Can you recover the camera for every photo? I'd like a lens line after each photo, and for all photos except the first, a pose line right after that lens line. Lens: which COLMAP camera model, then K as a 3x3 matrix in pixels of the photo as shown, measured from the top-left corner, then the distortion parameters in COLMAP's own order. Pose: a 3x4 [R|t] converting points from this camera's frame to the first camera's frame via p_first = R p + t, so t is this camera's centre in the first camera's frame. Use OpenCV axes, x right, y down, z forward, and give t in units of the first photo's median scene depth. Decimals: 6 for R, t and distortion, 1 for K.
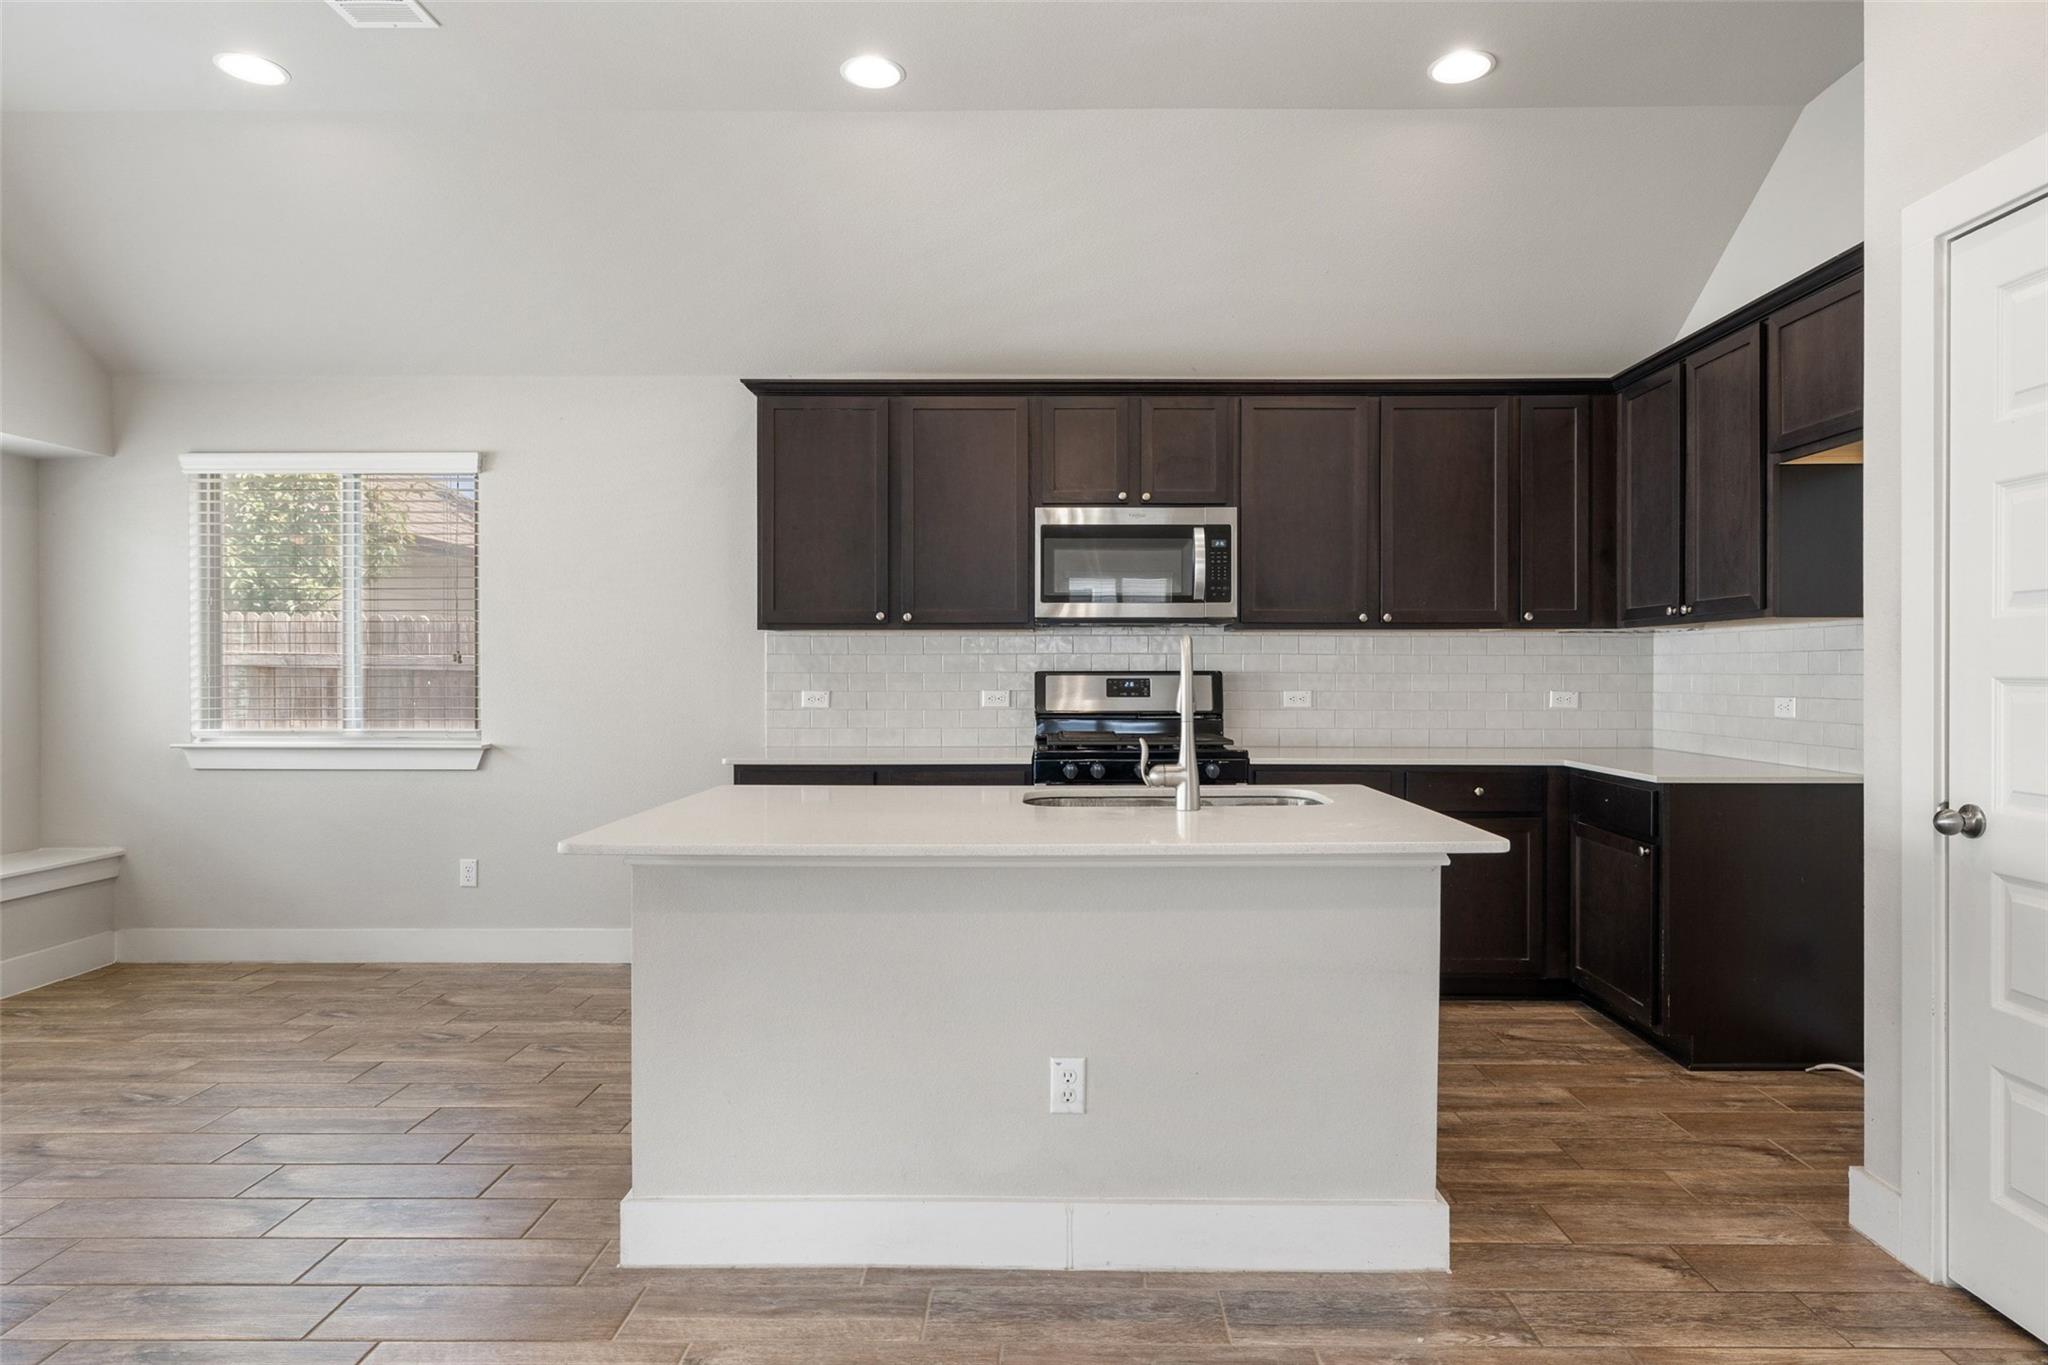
lens RADIAL K [[1172.2, 0, 1047.0], [0, 1172.2, 679.7], [0, 0, 1]] dist [0.004742, -0.004220]
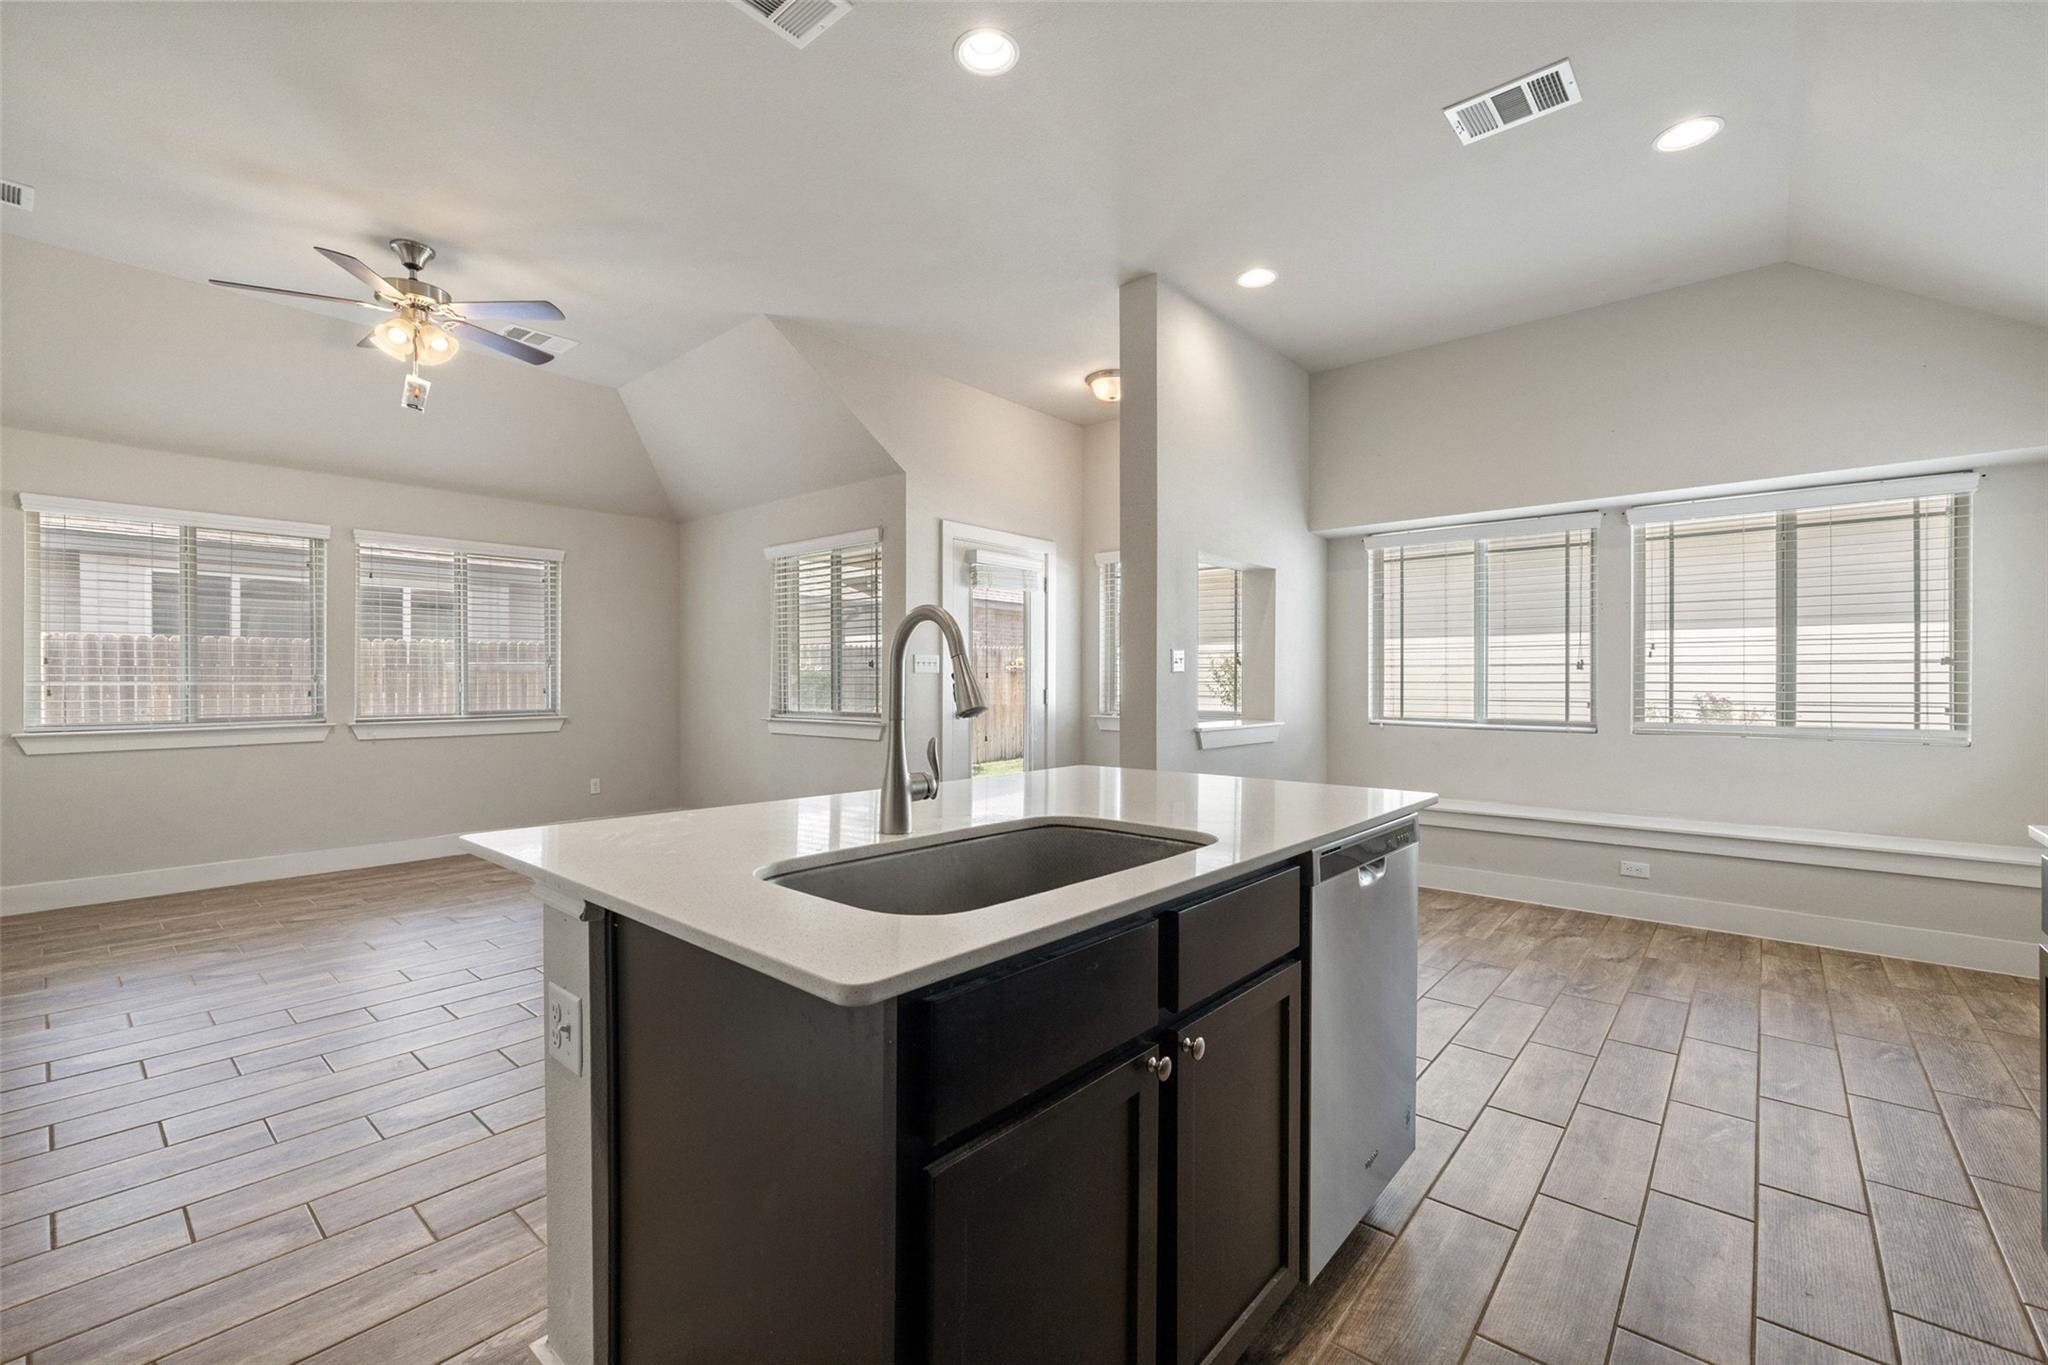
lens RADIAL K [[858.0, 0, 1027.3], [0, 858.0, 689.8], [0, 0, 1]] dist [0.002951, -0.000538]
pose [[-0.656679, 0.006317, -0.754144, 0.327481], [-0.006961, 0.999872, 0.014436, 0.006443], [0.754138, 0.014730, -0.656550, 0.995250]]
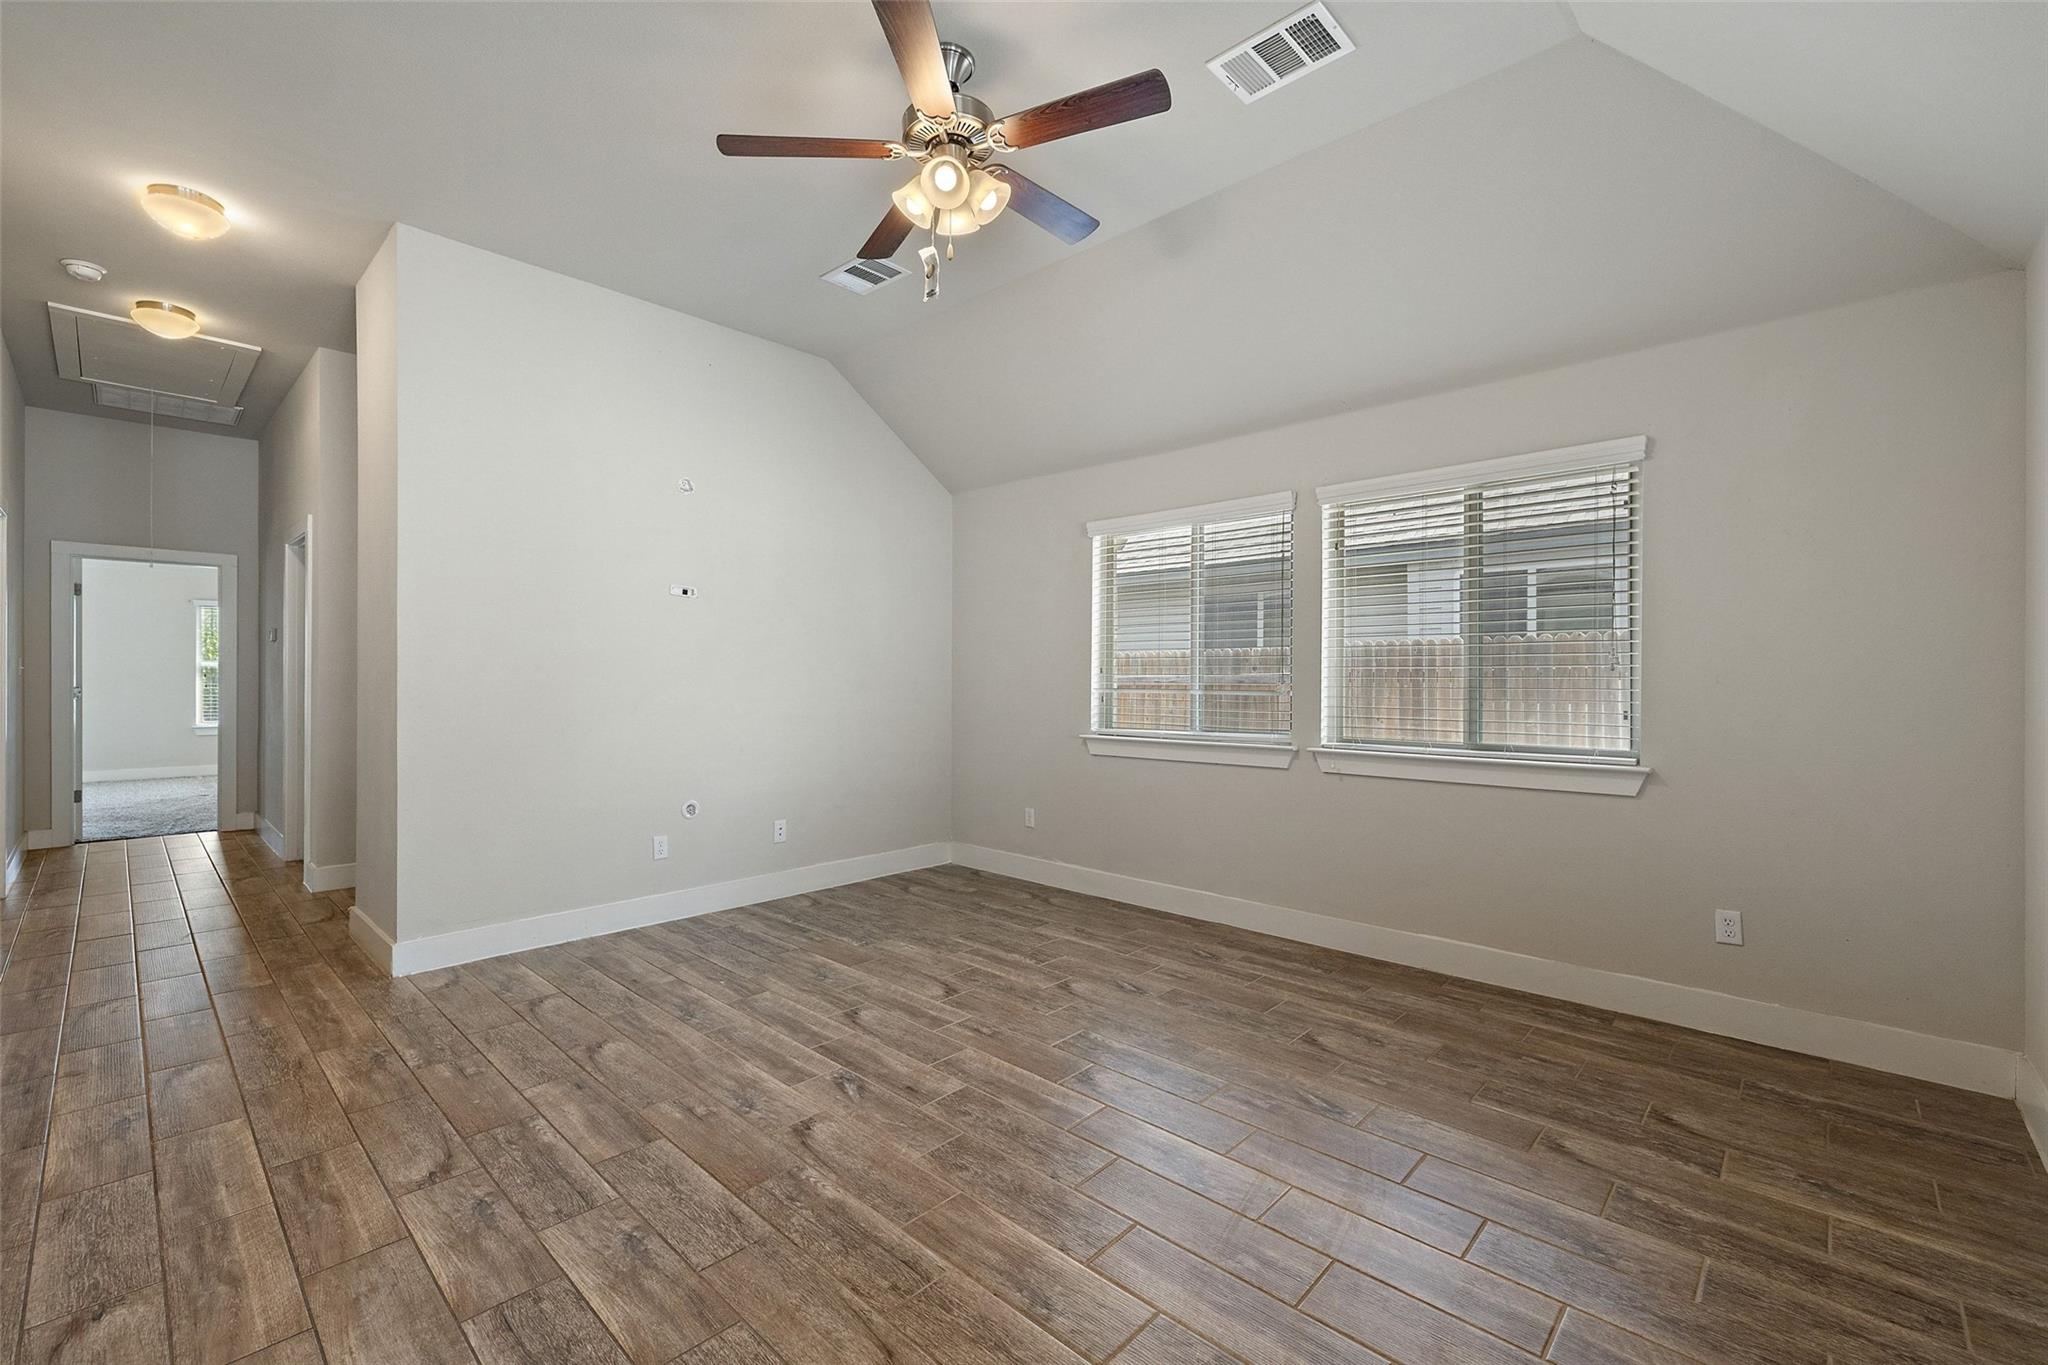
lens RADIAL K [[858.0, 0, 1015.8], [0, 858.0, 674.3], [0, 0, 1]] dist [0.002951, -0.000538]
pose [[-0.730283, -0.001091, 0.683144, -0.437981], [0.000351, 0.999998, 0.001972, -0.003231], [-0.683145, 0.001680, -0.730281, 0.275079]]
